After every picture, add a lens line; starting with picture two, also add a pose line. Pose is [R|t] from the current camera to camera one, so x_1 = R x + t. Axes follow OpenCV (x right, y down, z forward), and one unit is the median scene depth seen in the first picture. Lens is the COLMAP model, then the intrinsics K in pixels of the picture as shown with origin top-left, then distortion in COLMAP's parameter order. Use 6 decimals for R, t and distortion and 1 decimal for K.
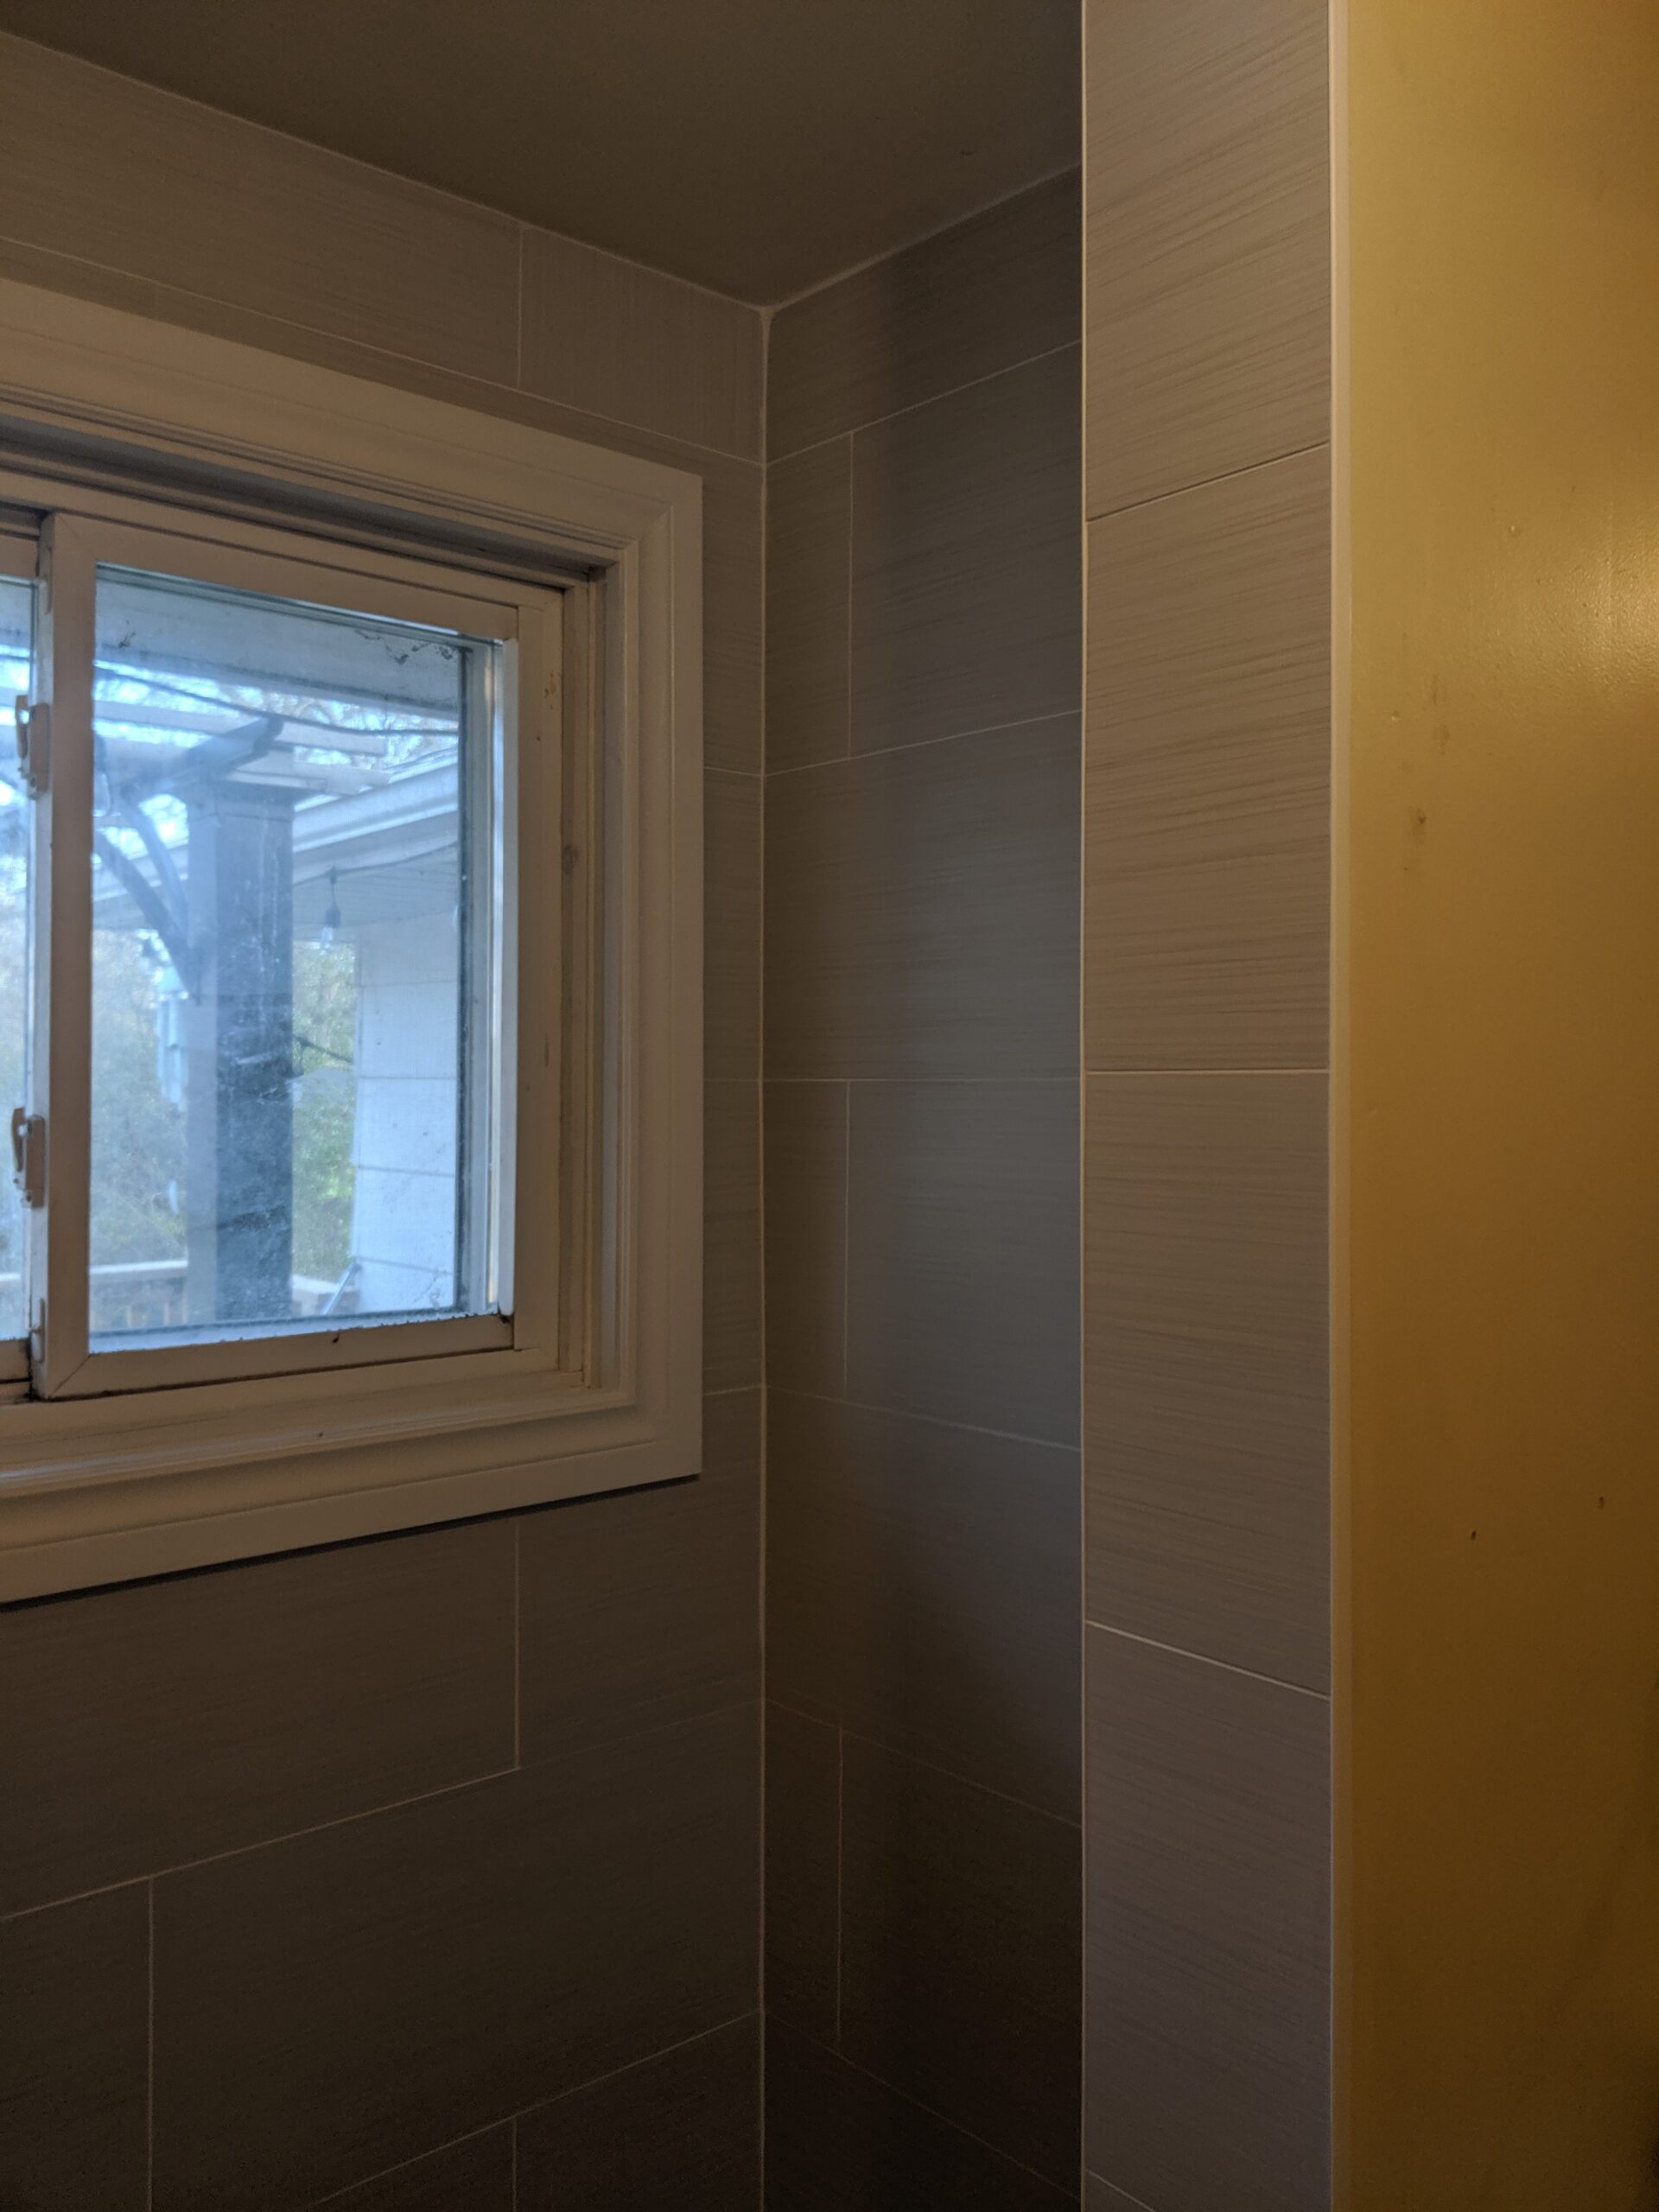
lens RADIAL K [[1777.1, 0, 885.7], [0, 1777.1, 1083.8], [0, 0, 1]] dist [0.074620, -0.121772]
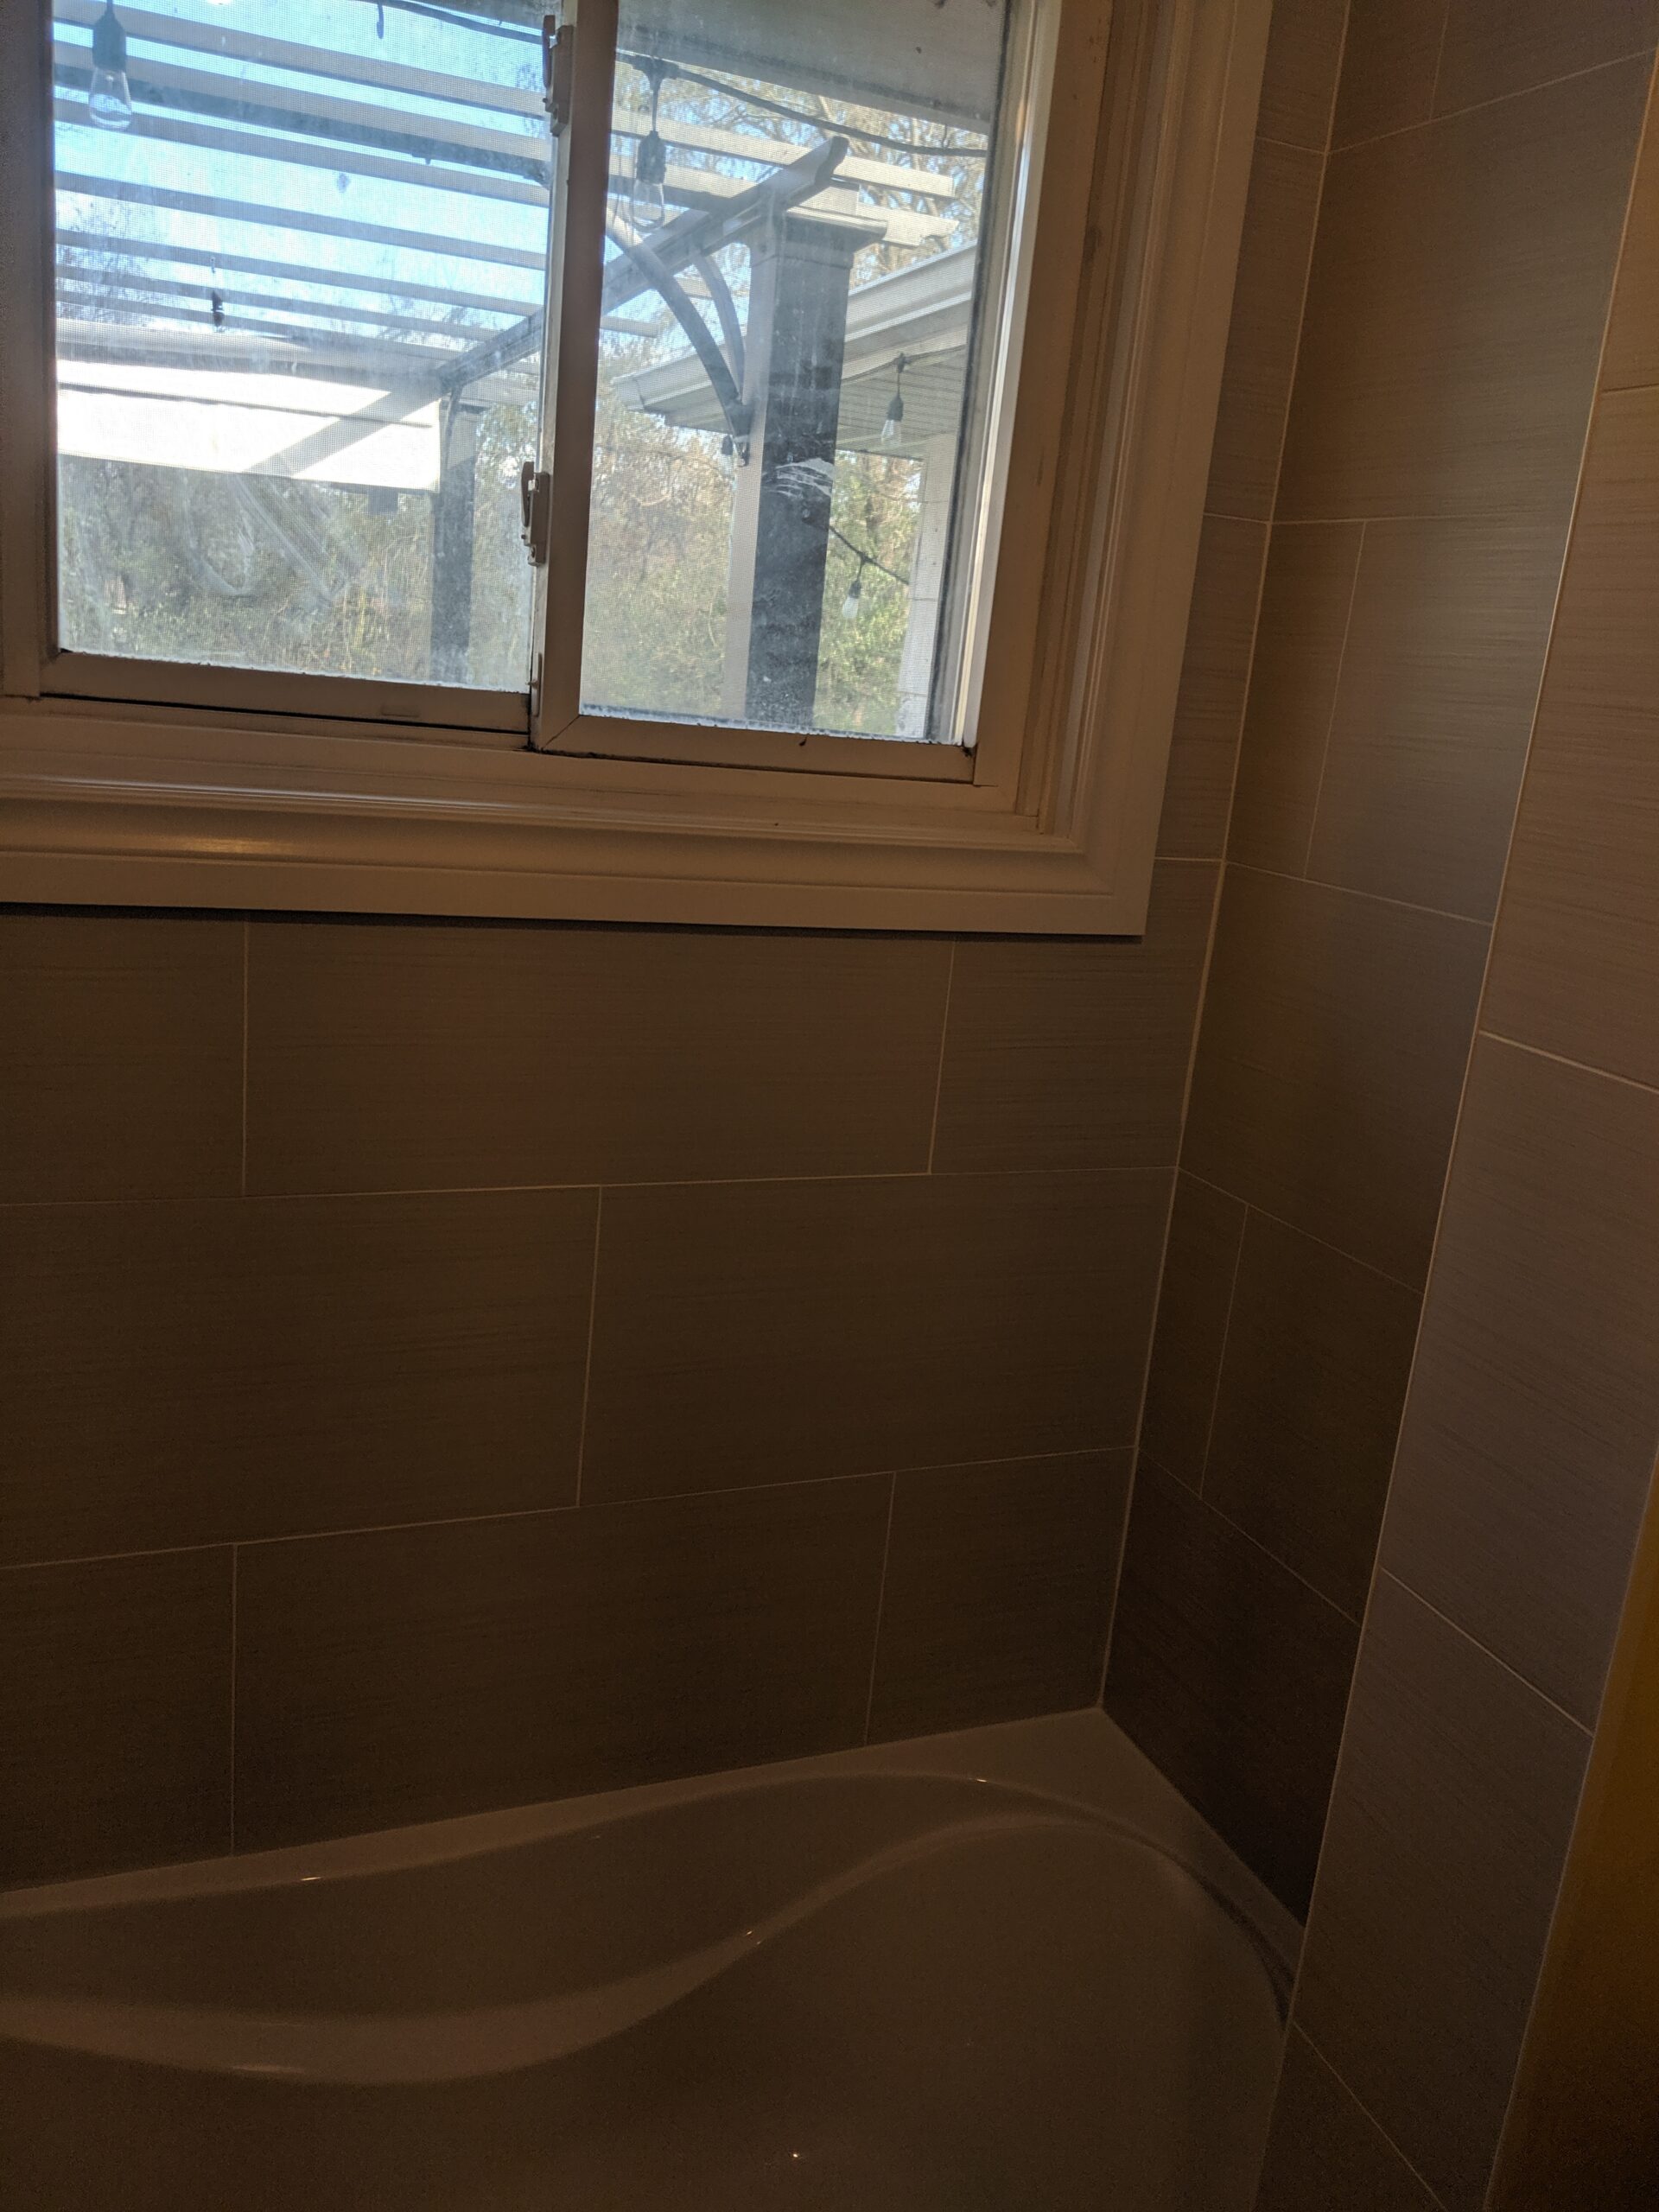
lens RADIAL K [[1777.1, 0, 844.1], [0, 1777.1, 1122.7], [0, 0, 1]] dist [0.074620, -0.121772]
pose [[0.940080, 0.169300, -0.295951, 0.050024], [-0.092912, 0.962363, 0.255391, 0.083337], [0.328050, -0.212591, 0.920429, 0.021637]]
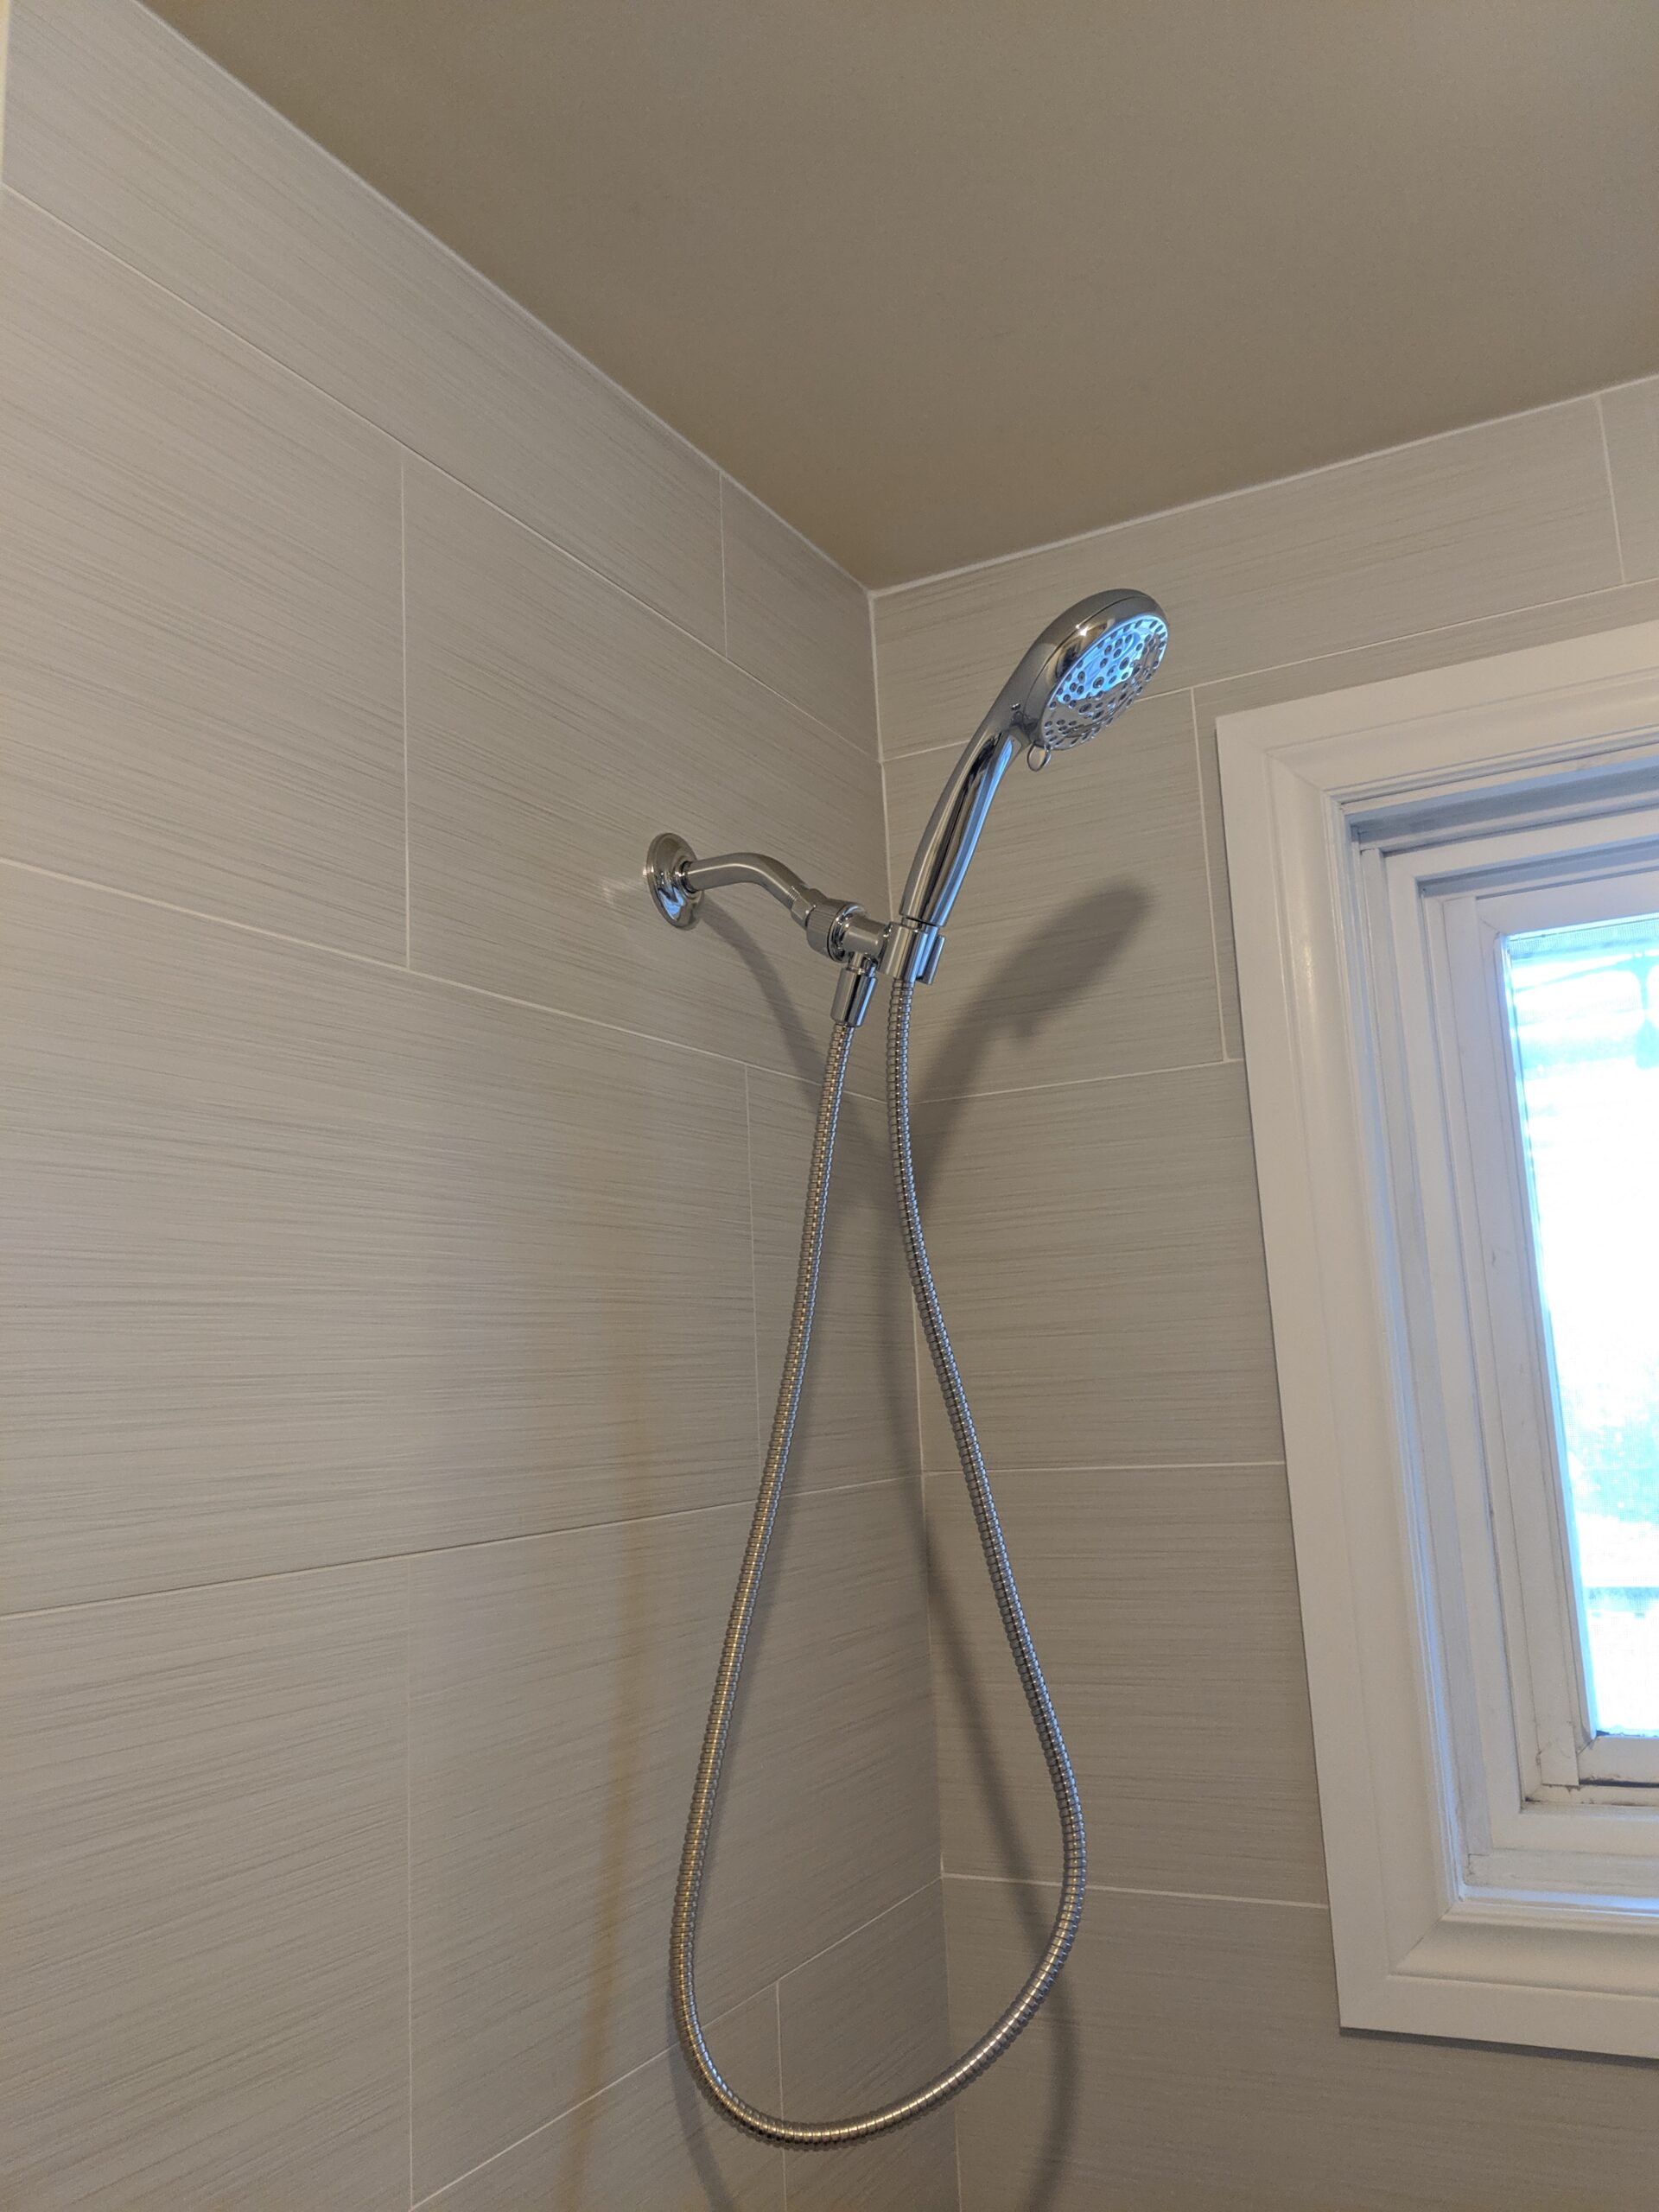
lens RADIAL K [[1777.1, 0, 859.1], [0, 1777.1, 1091.5], [0, 0, 1]] dist [0.074620, -0.121772]
pose [[0.351895, -0.168633, -0.920724, 0.090144], [0.059444, 0.985679, -0.157810, -0.051777], [0.934150, 0.000802, 0.356880, 0.123574]]
